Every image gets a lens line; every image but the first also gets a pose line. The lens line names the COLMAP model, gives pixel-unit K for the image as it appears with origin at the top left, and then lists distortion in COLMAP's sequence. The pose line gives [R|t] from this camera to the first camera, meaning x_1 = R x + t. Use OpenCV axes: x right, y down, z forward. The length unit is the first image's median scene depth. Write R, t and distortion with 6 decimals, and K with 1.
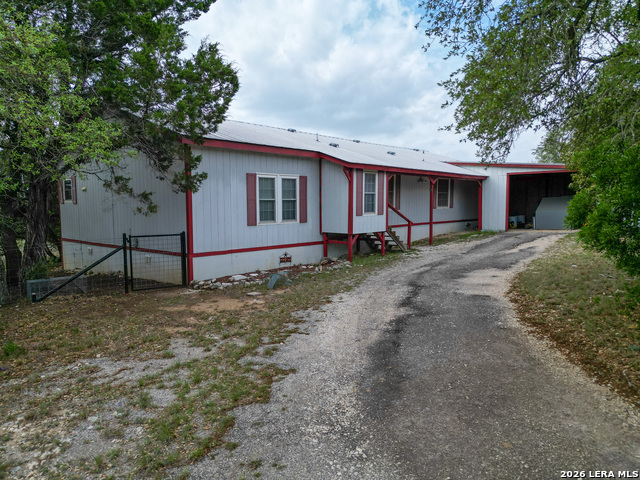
lens RADIAL K [[452.2, 0, 320.0], [0, 452.2, 240.0], [0, 0, 1]] dist [-0.002397, -0.001556]
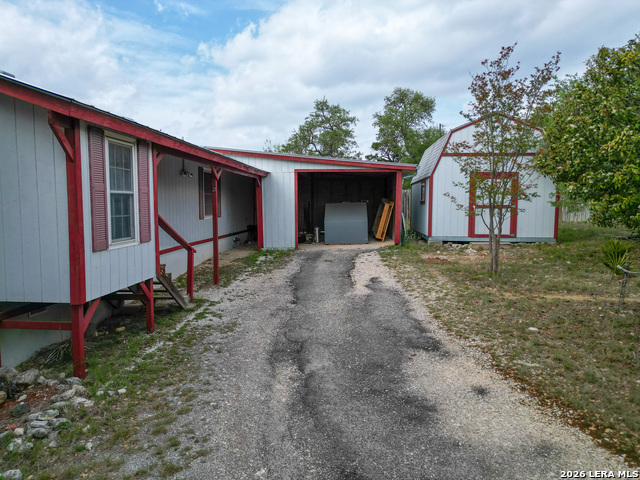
lens RADIAL K [[452.2, 0, 320.0], [0, 452.2, 240.0], [0, 0, 1]] dist [-0.002397, -0.001556]
pose [[0.801941, -0.045622, 0.595658, 0.008206], [0.050556, 0.998686, 0.008427, -0.053438], [-0.595260, 0.023356, 0.803194, 0.550504]]
